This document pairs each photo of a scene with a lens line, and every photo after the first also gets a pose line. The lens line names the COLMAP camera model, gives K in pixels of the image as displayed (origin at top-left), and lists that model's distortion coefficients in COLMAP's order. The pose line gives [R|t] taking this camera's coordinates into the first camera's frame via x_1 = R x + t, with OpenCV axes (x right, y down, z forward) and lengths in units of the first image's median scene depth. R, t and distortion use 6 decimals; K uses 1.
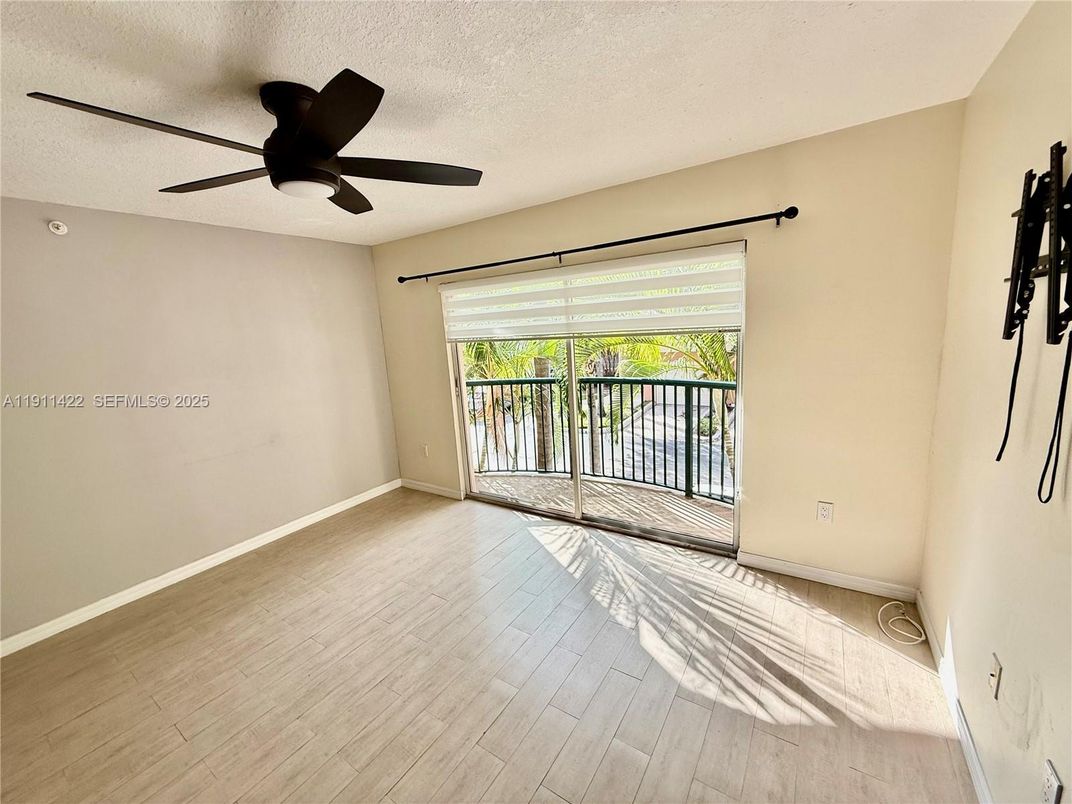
lens RADIAL K [[428.7, 0, 540.3], [0, 428.7, 399.4], [0, 0, 1]] dist [0.000710, 0.000044]
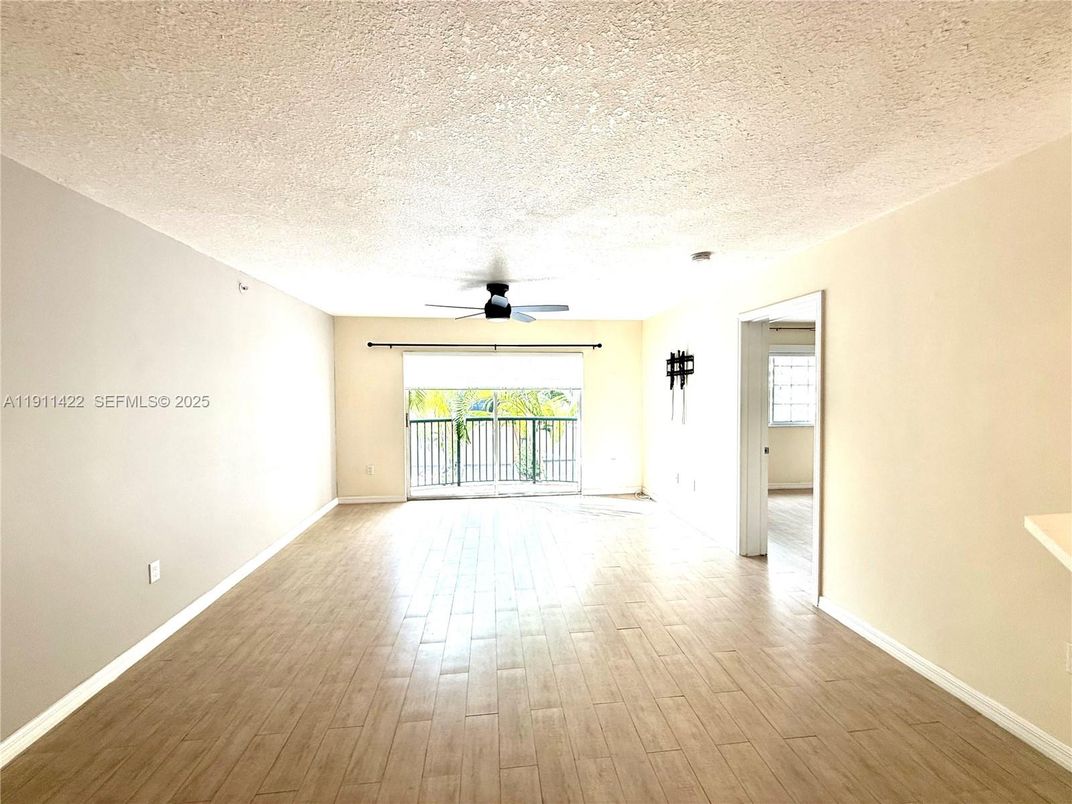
lens RADIAL K [[428.7, 0, 537.0], [0, 428.7, 404.6], [0, 0, 1]] dist [0.000710, 0.000044]
pose [[0.772081, 0.034300, 0.634598, -0.813265], [0.062197, 0.989671, -0.129164, 0.138411], [-0.632473, 0.139195, 0.761973, -0.415418]]
